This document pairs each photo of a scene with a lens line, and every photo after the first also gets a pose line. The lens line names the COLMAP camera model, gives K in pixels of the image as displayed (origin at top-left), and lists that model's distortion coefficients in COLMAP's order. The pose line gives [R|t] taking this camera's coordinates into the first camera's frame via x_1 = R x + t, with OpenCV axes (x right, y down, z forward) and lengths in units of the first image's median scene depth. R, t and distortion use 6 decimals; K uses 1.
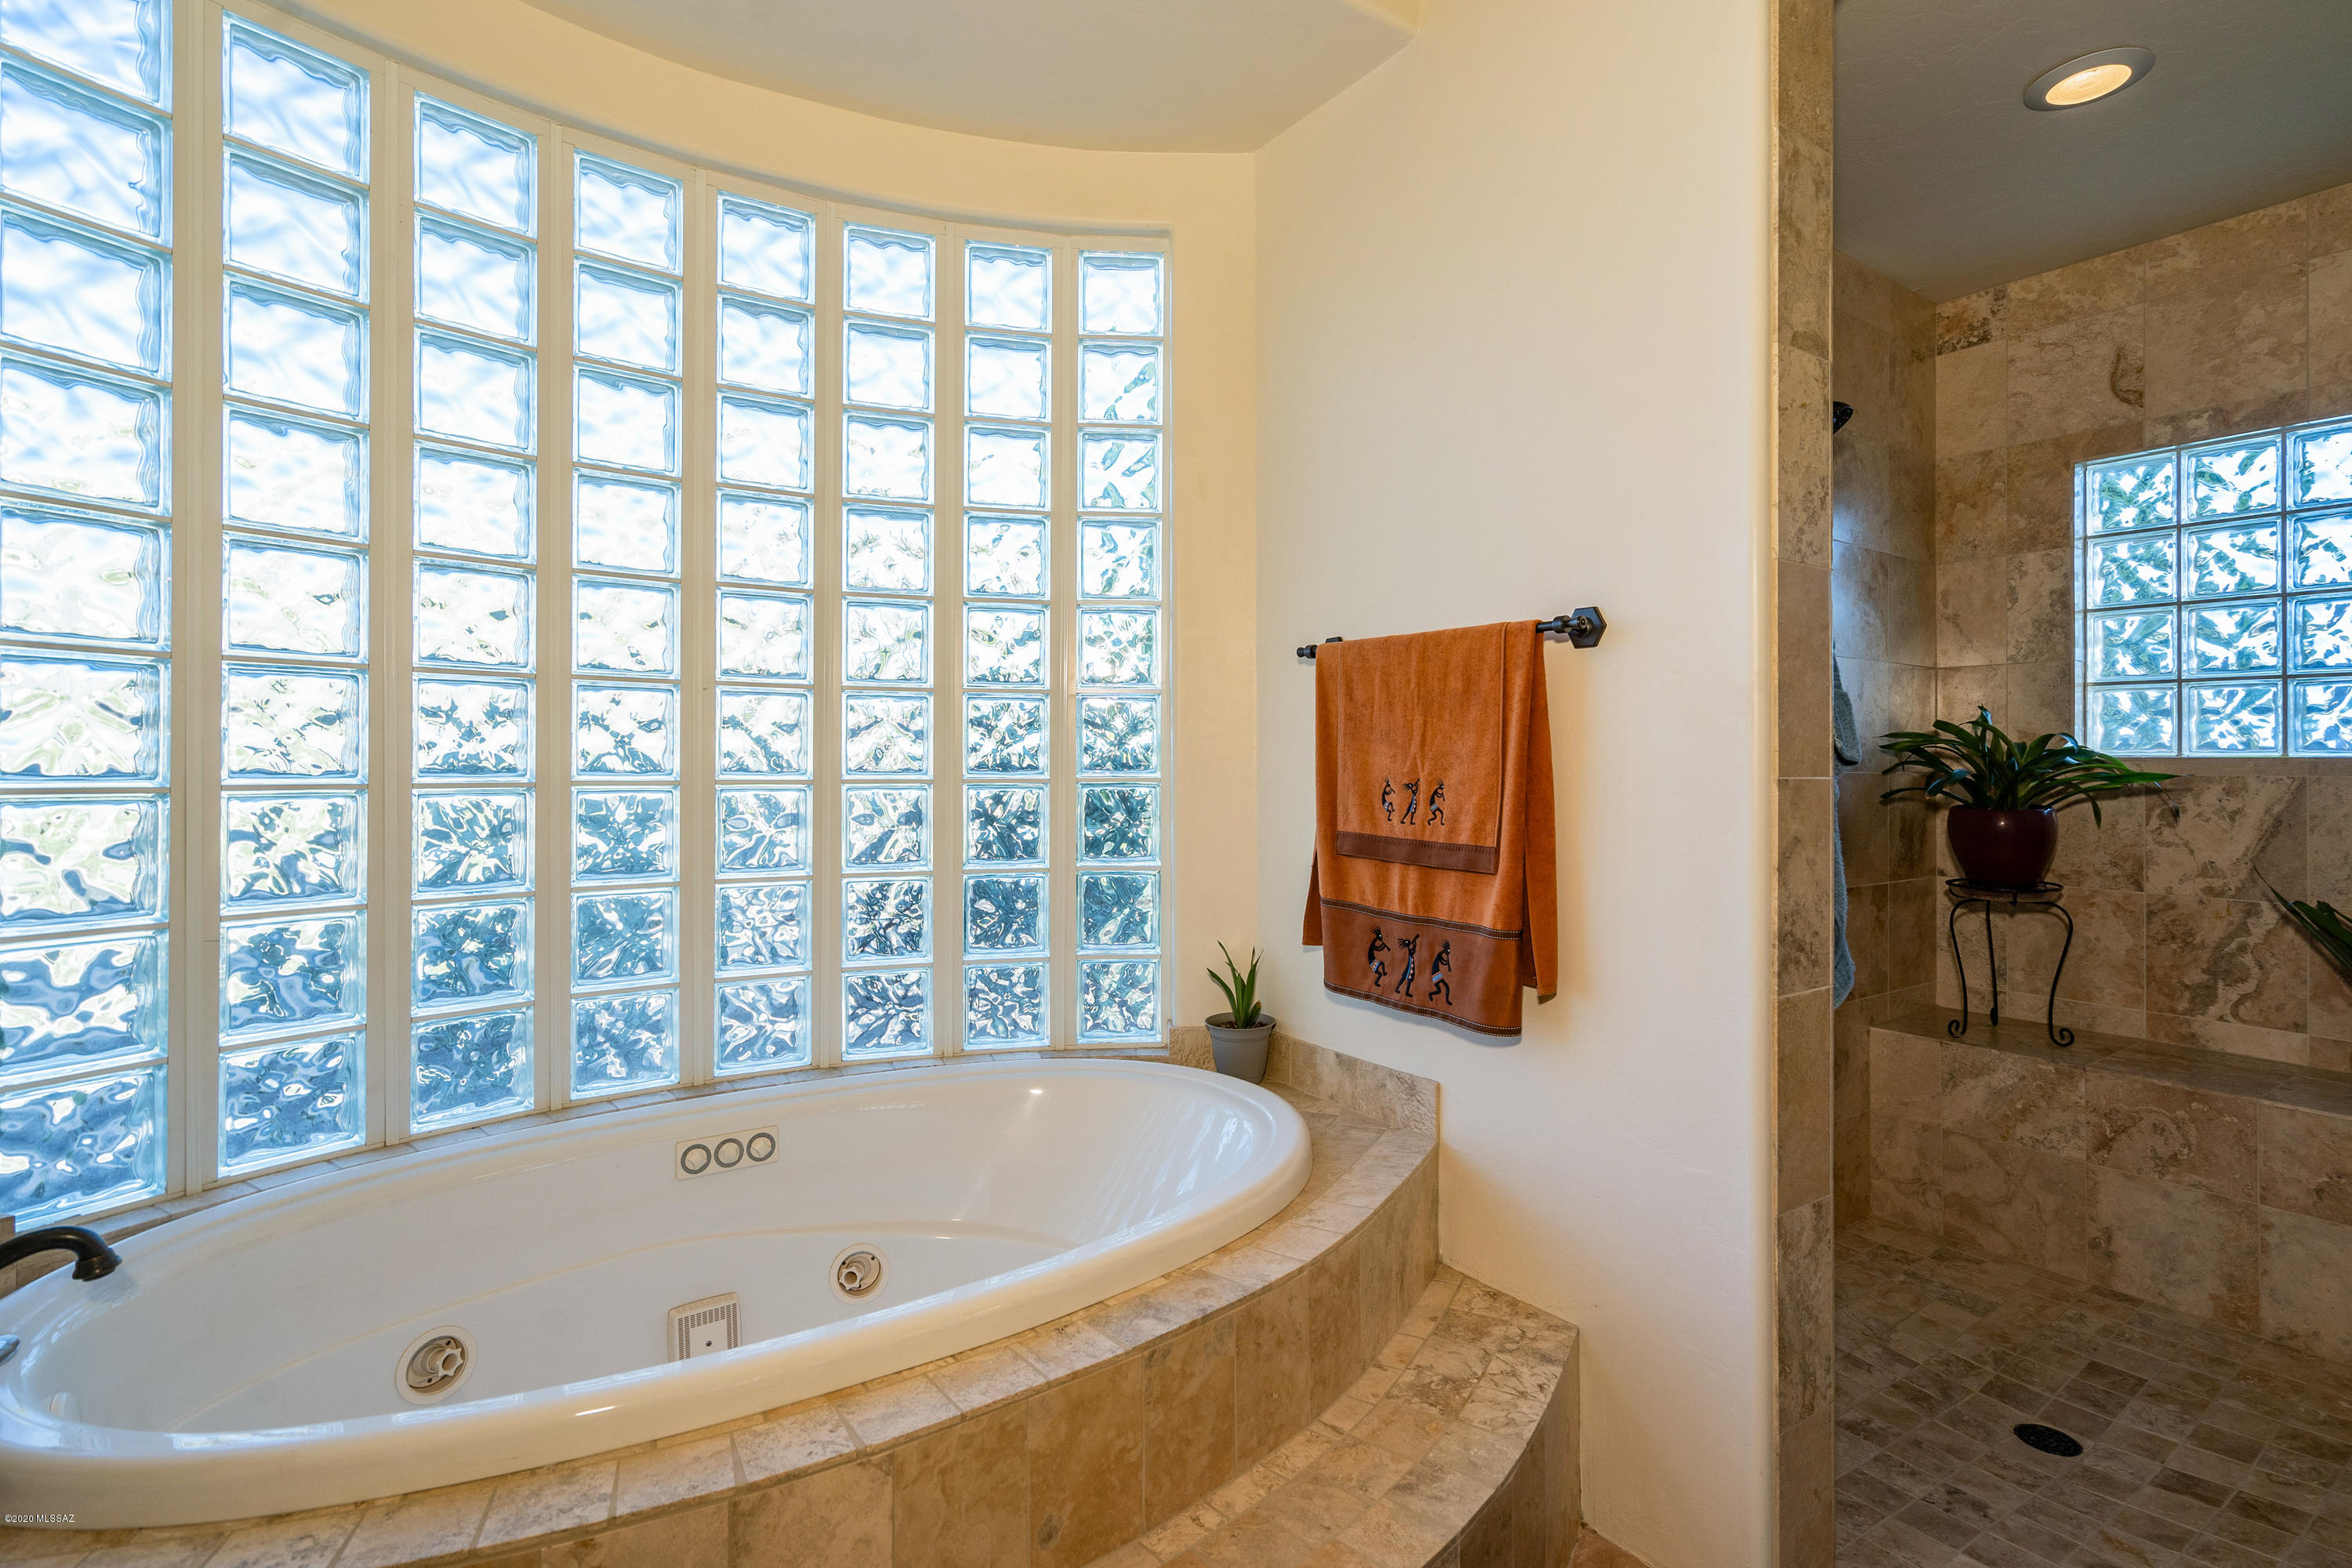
lens RADIAL K [[1096.3, 0, 1173.9], [0, 1096.3, 766.1], [0, 0, 1]] dist [-0.003812, -0.001442]
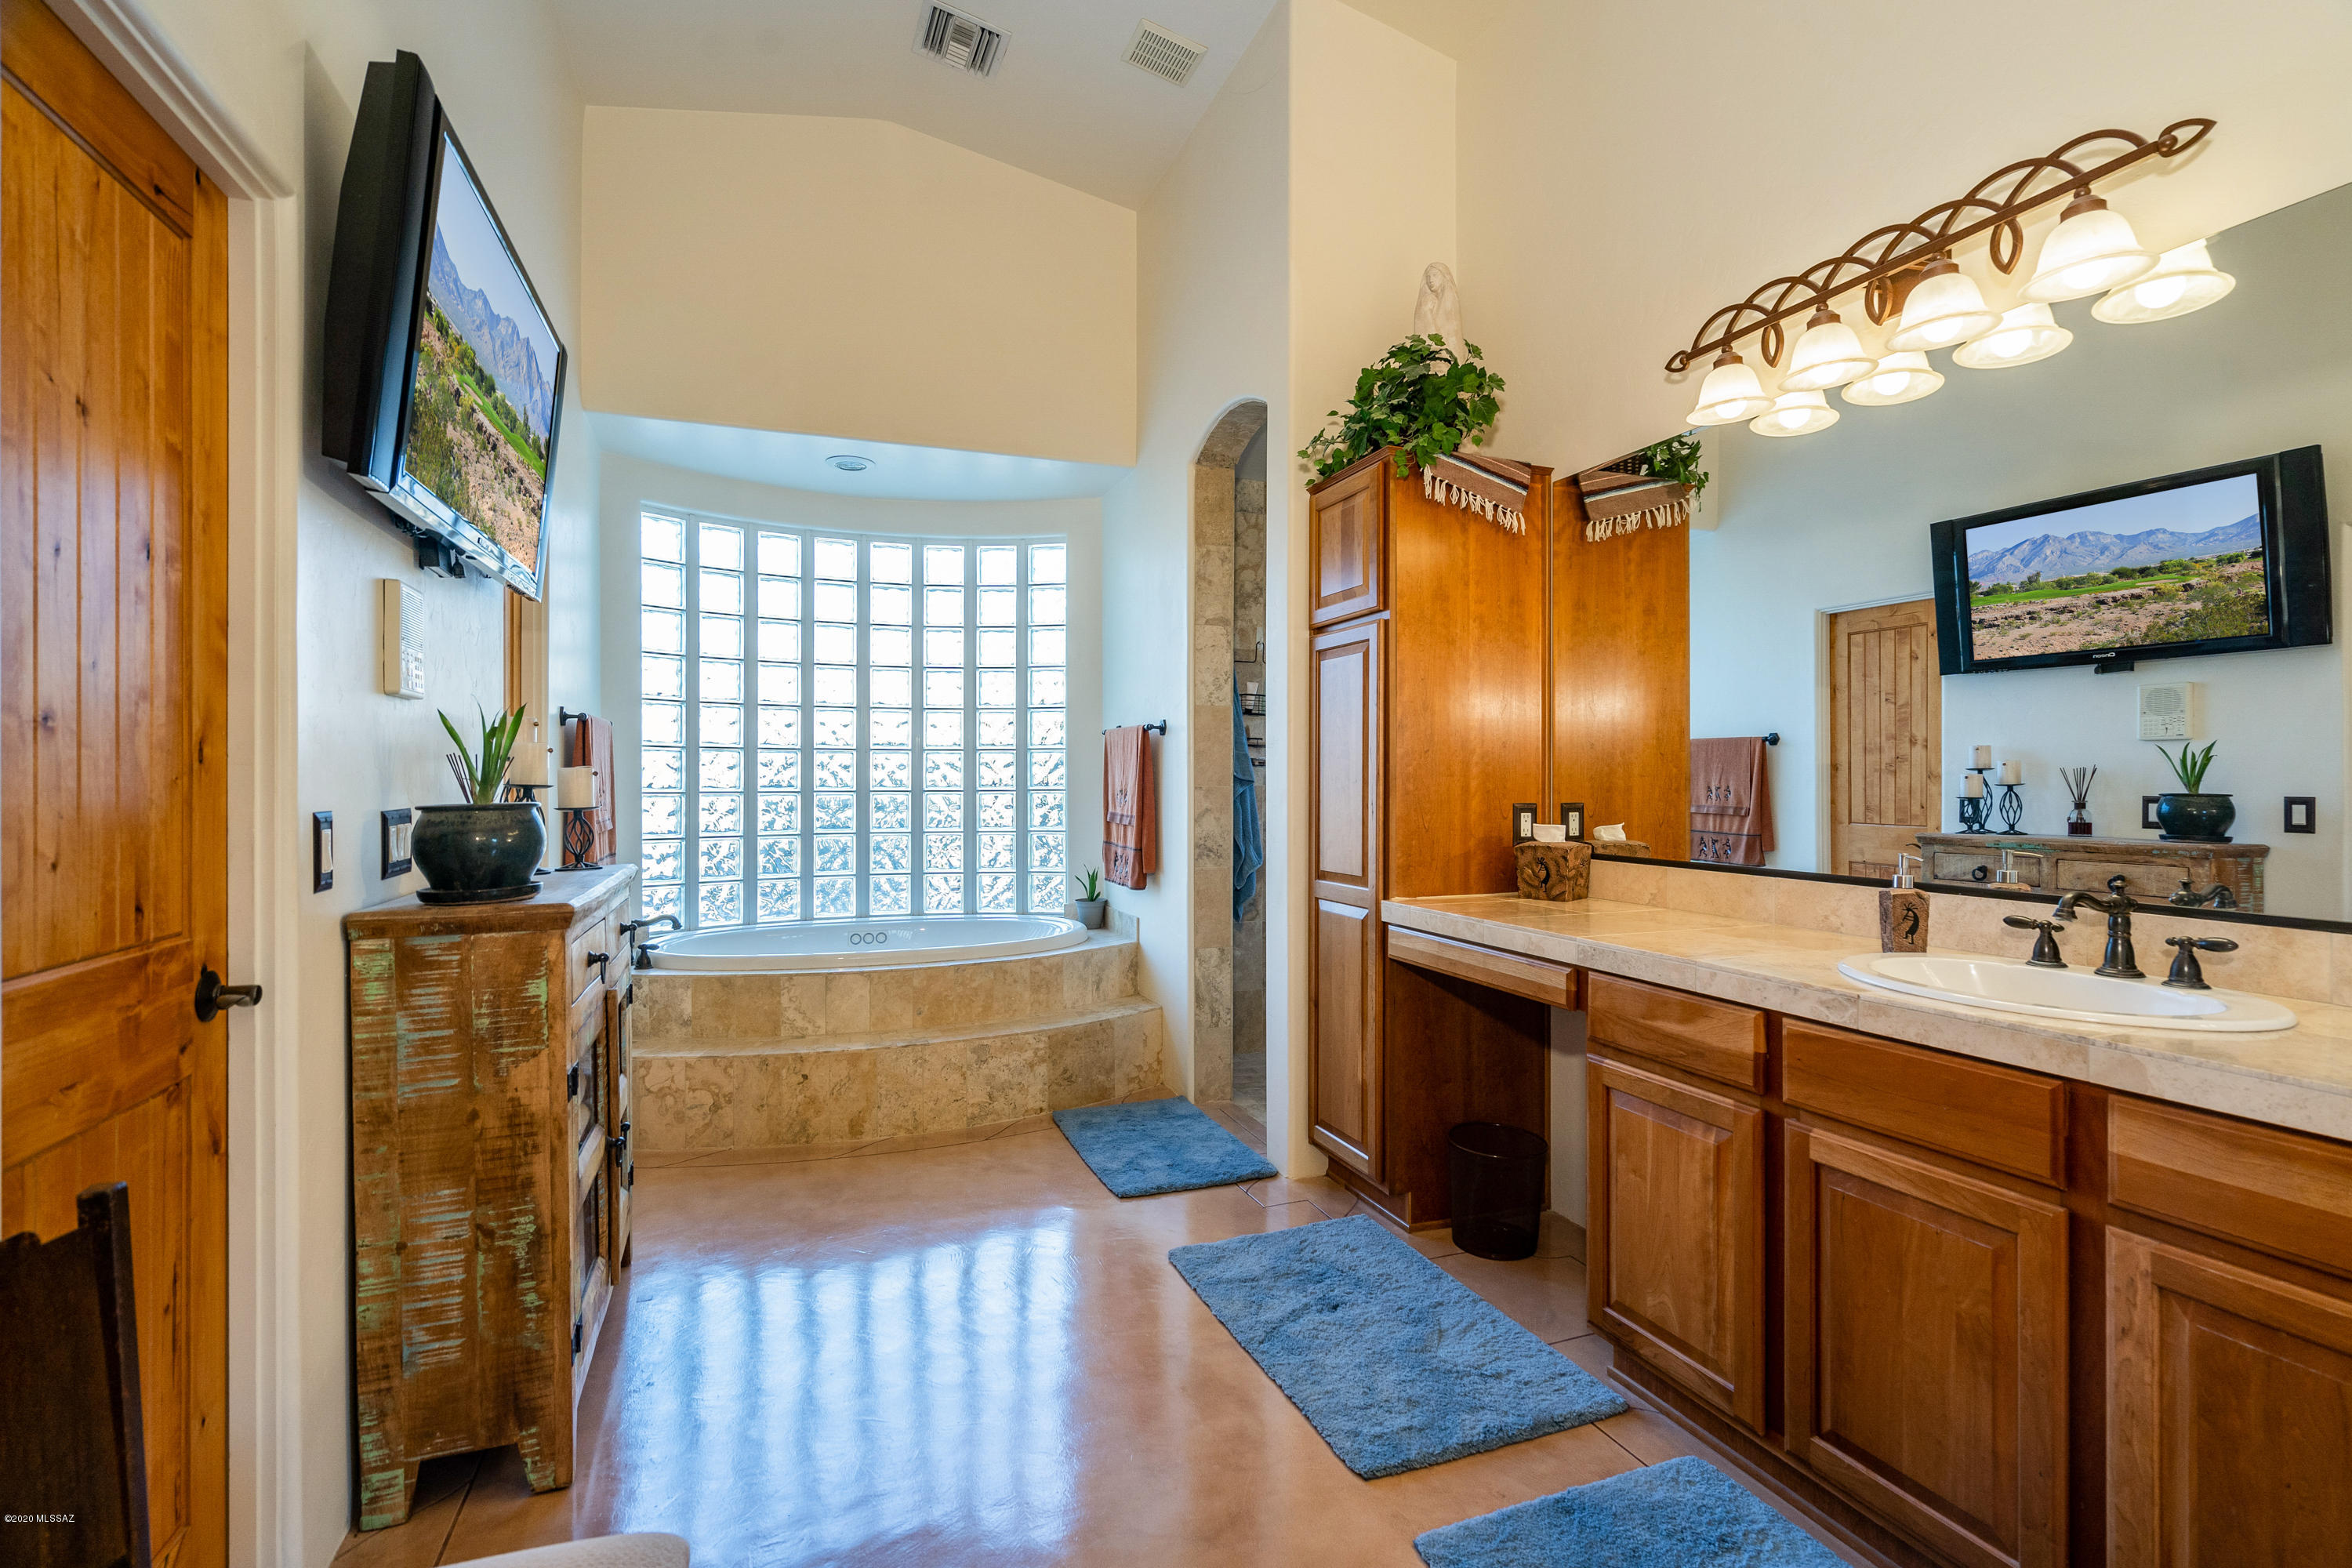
lens RADIAL K [[1081.3, 0, 1179.7], [0, 1081.3, 773.8], [0, 0, 1]] dist [-0.000898, 0.000114]
pose [[0.967975, -0.007326, -0.250941, 1.252898], [0.005438, 0.999951, -0.008217, 0.000574], [0.250989, 0.006589, 0.967968, -1.688174]]
